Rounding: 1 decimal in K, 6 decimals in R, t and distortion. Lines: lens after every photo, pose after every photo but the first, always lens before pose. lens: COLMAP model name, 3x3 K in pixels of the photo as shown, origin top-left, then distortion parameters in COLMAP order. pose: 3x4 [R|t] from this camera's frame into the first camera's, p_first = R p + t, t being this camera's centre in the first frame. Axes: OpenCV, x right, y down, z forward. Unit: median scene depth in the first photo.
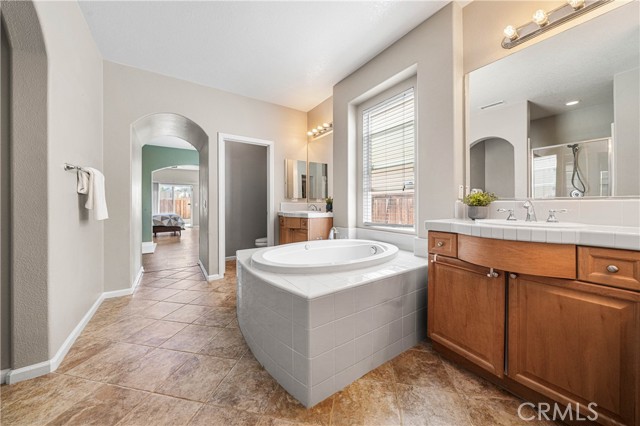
lens RADIAL K [[219.7, 0, 319.7], [0, 219.7, 206.7], [0, 0, 1]] dist [-0.005098, -0.000627]
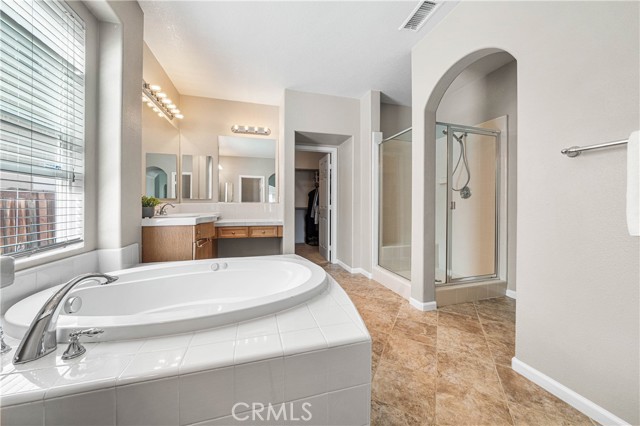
lens RADIAL K [[219.7, 0, 319.9], [0, 219.7, 208.1], [0, 0, 1]] dist [-0.005098, -0.000627]
pose [[-0.951714, 0.000393, 0.306986, -0.660587], [0.005061, 0.999883, 0.014410, -0.010282], [-0.306945, 0.015268, -0.951605, 2.157969]]
